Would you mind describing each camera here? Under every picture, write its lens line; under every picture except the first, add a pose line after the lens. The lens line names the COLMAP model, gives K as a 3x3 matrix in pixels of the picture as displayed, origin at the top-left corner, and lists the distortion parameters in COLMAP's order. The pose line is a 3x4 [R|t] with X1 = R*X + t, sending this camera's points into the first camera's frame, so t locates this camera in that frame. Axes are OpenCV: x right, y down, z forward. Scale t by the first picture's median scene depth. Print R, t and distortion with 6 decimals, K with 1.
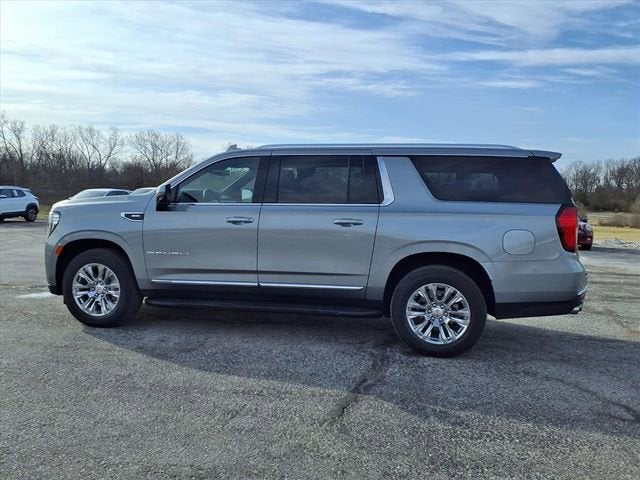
lens RADIAL K [[518.8, 0, 320.0], [0, 518.8, 240.0], [0, 0, 1]] dist [0.044302, -0.060740]
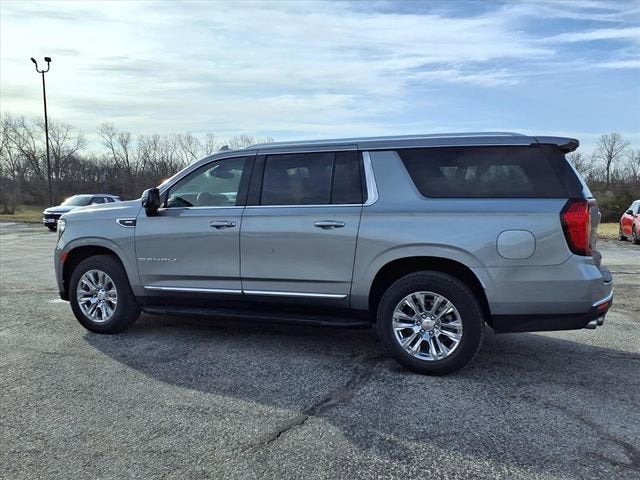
lens RADIAL K [[530.4, 0, 320.0], [0, 530.4, 240.0], [0, 0, 1]] dist [0.045153, -0.061373]
pose [[0.984209, -0.013824, -0.176467, 0.208152], [0.013504, 0.999904, -0.003015, -0.004296], [0.176492, 0.000584, 0.984302, 0.076660]]
